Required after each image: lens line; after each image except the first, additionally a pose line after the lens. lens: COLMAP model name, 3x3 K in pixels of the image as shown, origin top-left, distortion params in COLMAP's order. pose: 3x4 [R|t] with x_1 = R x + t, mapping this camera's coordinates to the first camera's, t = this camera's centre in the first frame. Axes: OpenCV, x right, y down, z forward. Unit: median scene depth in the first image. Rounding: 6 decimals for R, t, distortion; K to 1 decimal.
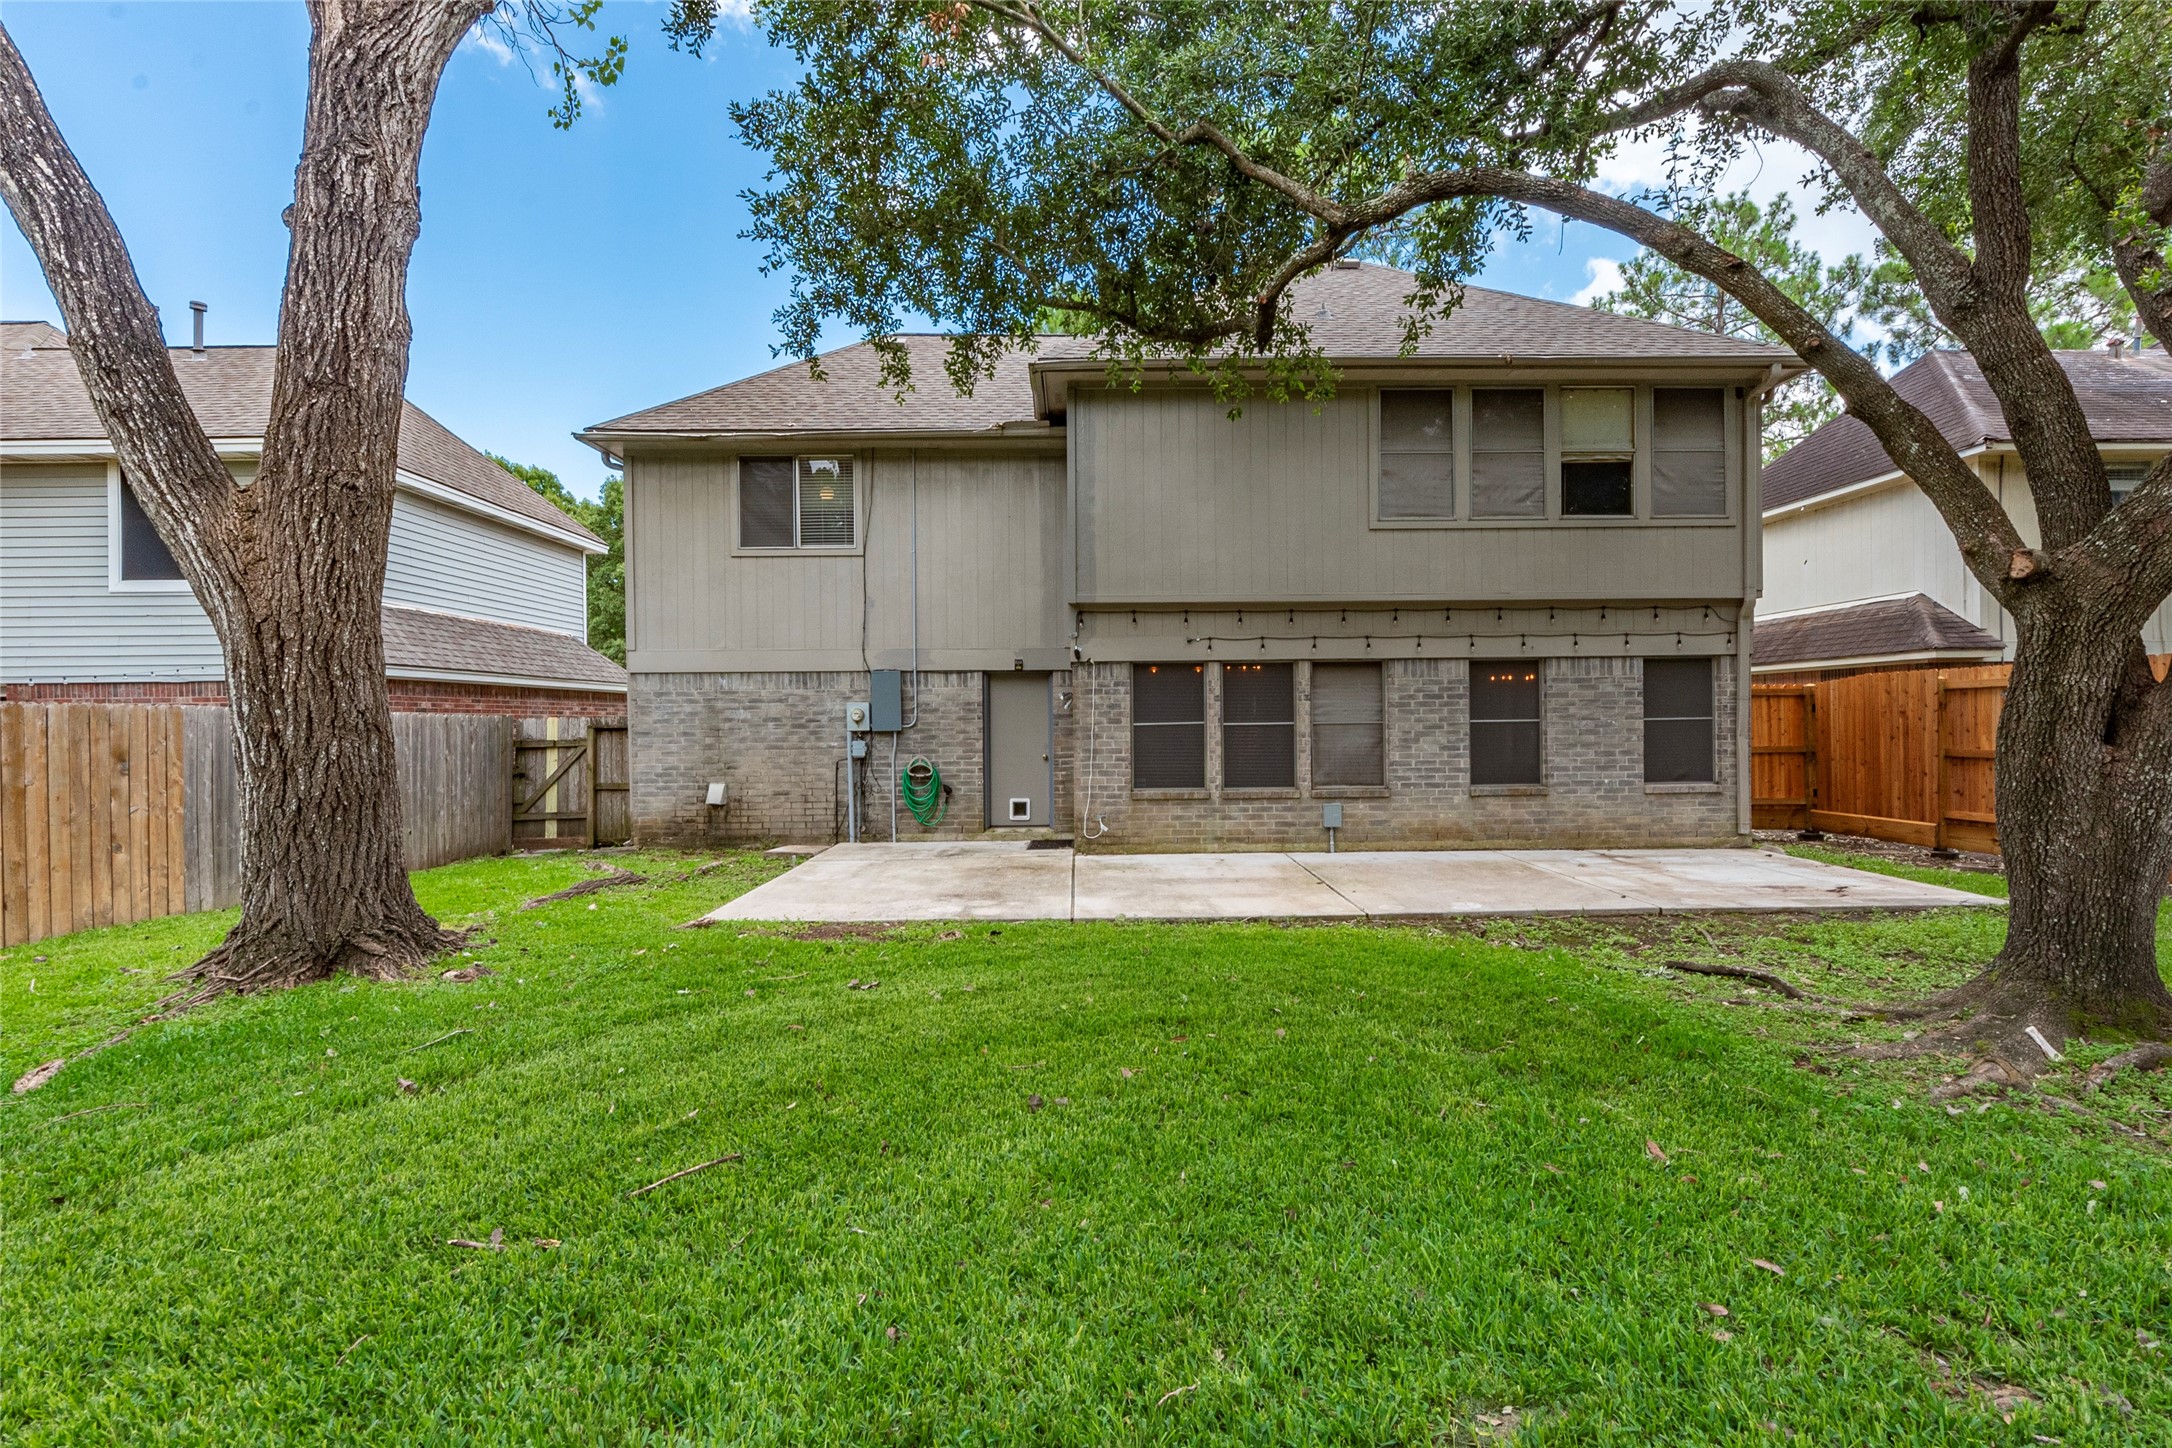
lens RADIAL K [[1019.2, 0, 1097.0], [0, 1019.2, 718.7], [0, 0, 1]] dist [-0.001288, -0.000414]
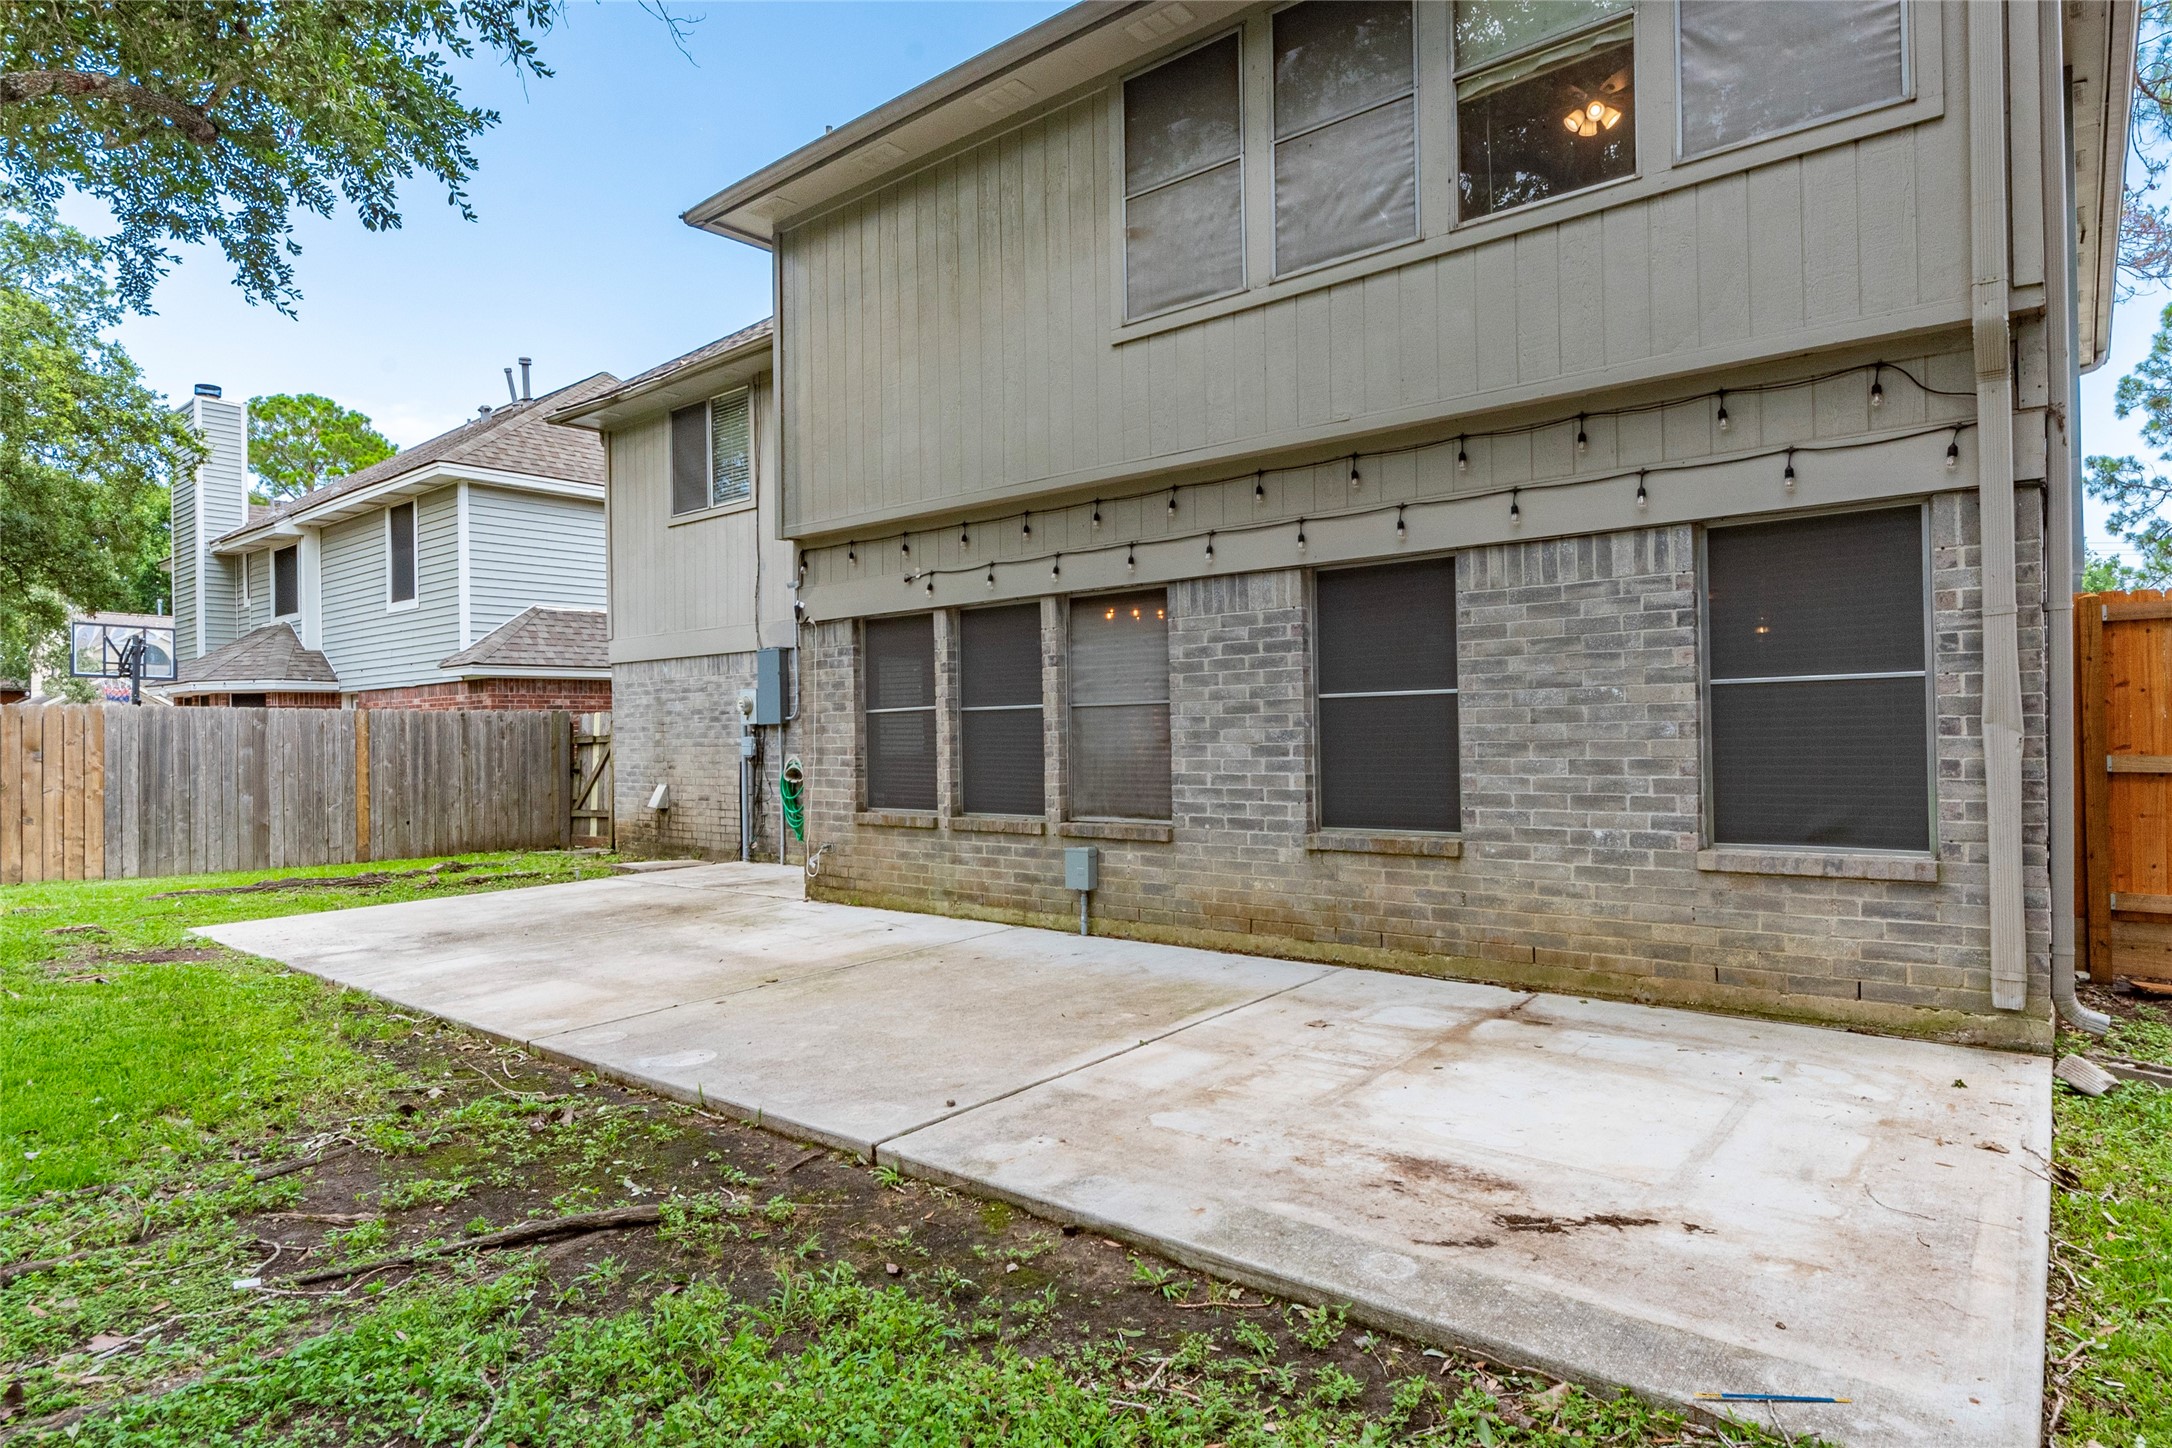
lens RADIAL K [[1210.1, 0, 1086.2], [0, 1210.1, 721.1], [0, 0, 1]] dist [-0.004220, -0.002174]
pose [[0.762097, -0.007824, -0.647416, 0.660060], [0.010708, 0.999943, 0.000520, 0.013035], [0.647375, -0.007329, 0.762137, 0.490760]]
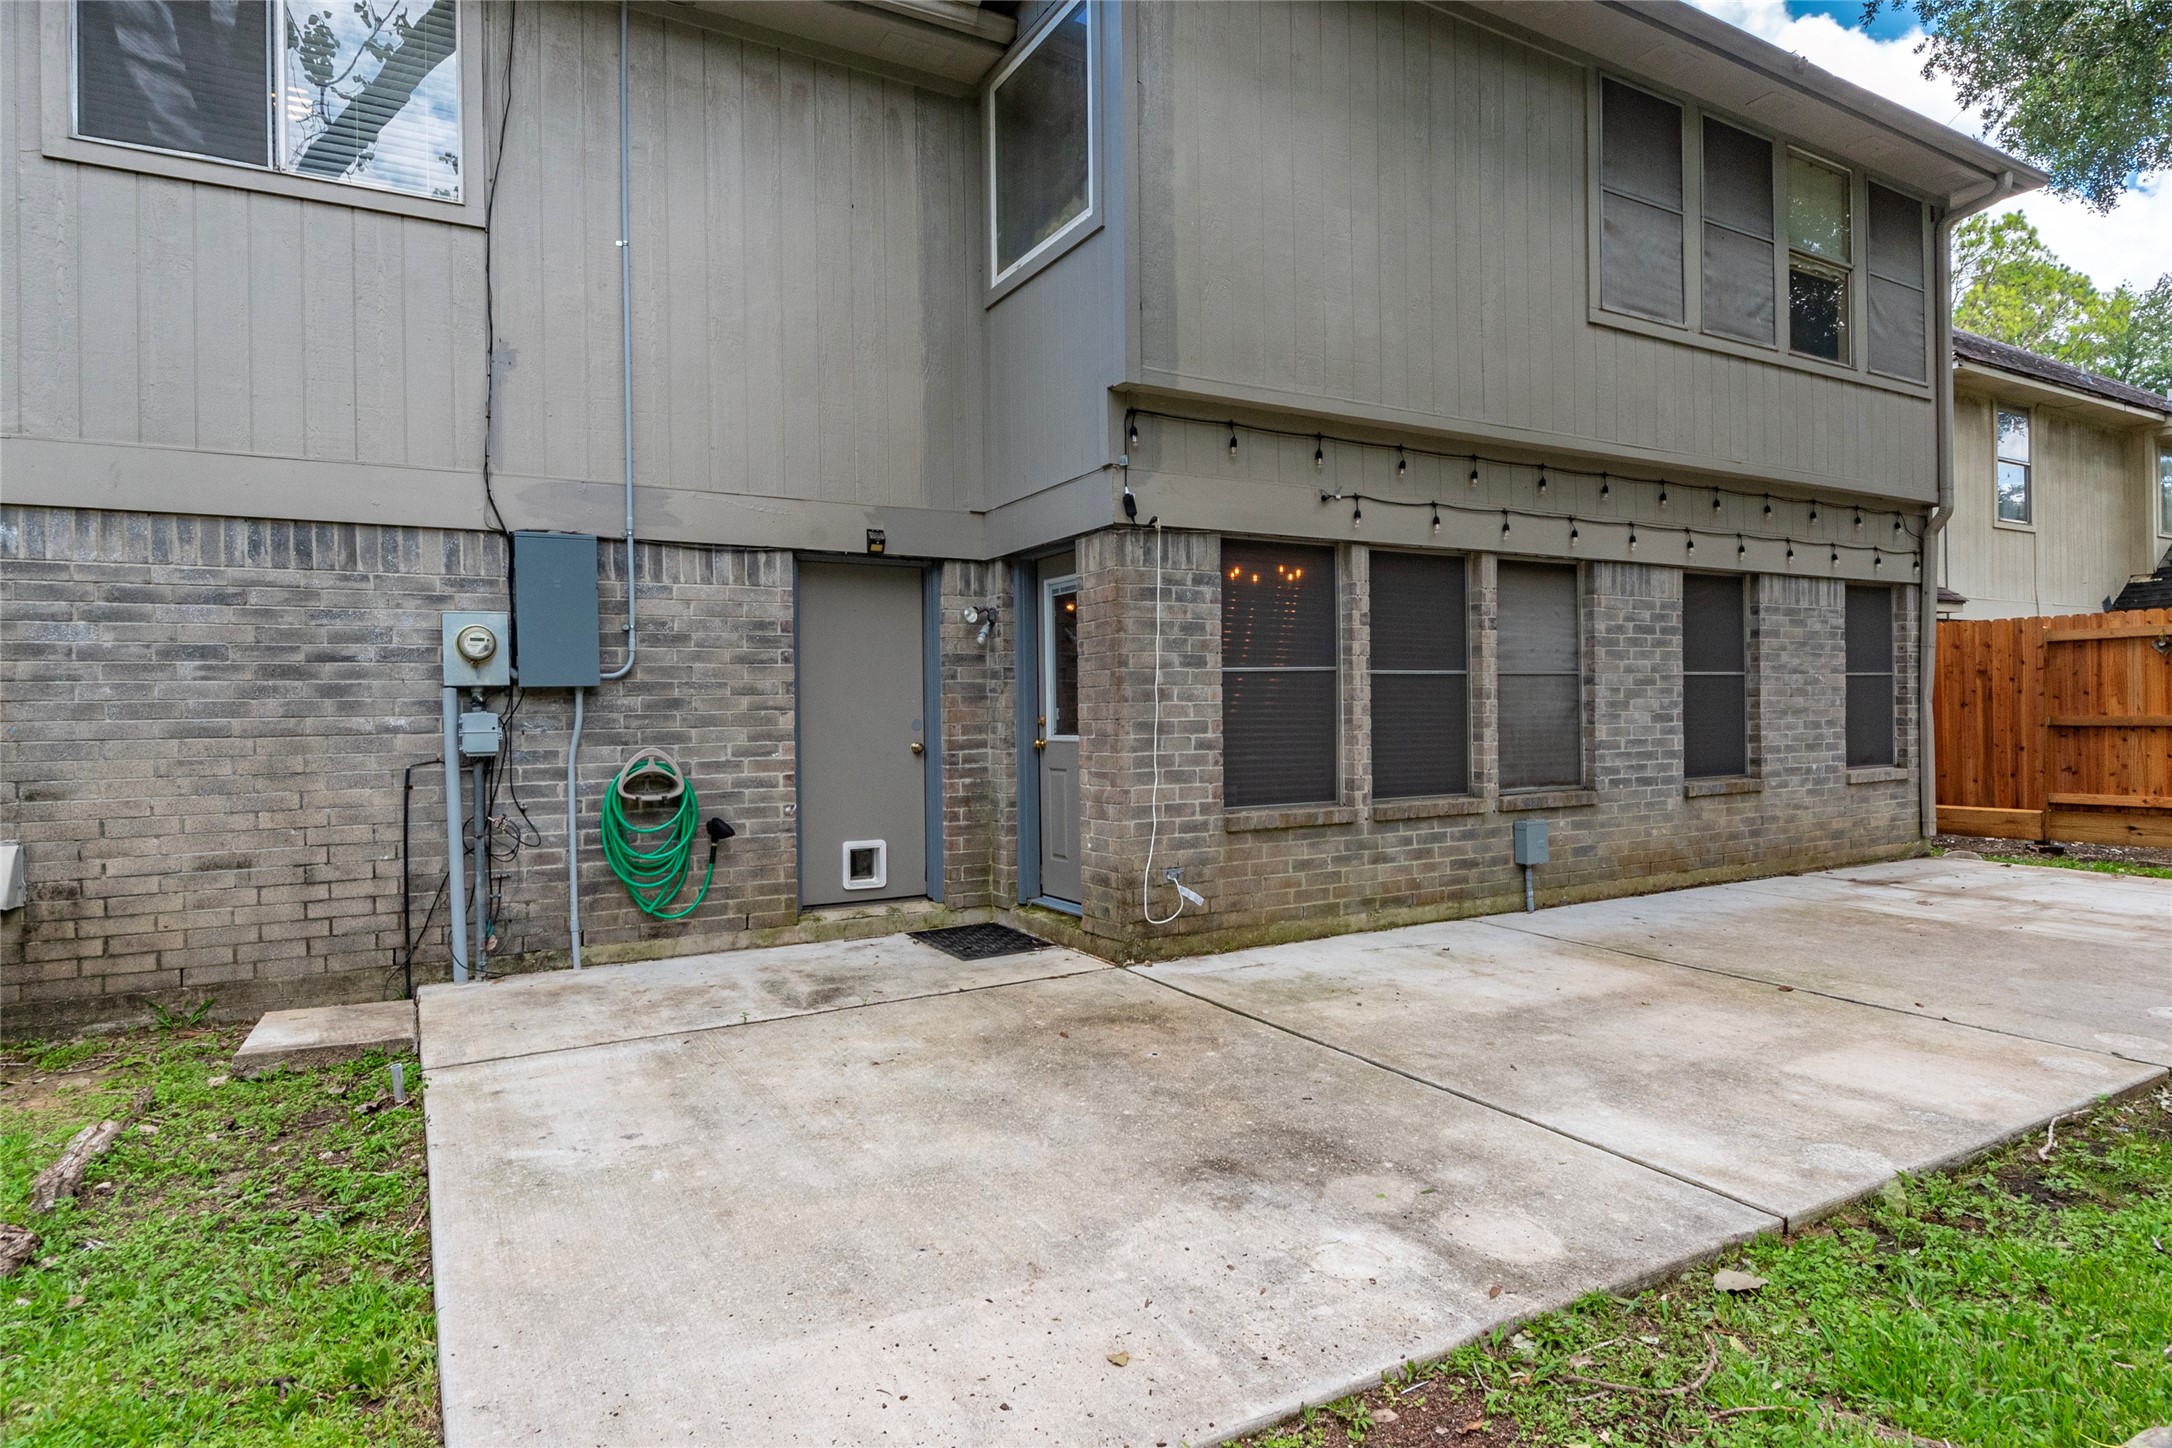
lens RADIAL K [[1210.1, 0, 1102.0], [0, 1210.1, 713.3], [0, 0, 1]] dist [-0.004220, -0.002174]
pose [[0.870056, -0.002627, 0.492945, -0.282209], [0.003091, 0.999995, -0.000126, 0.025446], [-0.492942, 0.001634, 0.870060, 0.549668]]
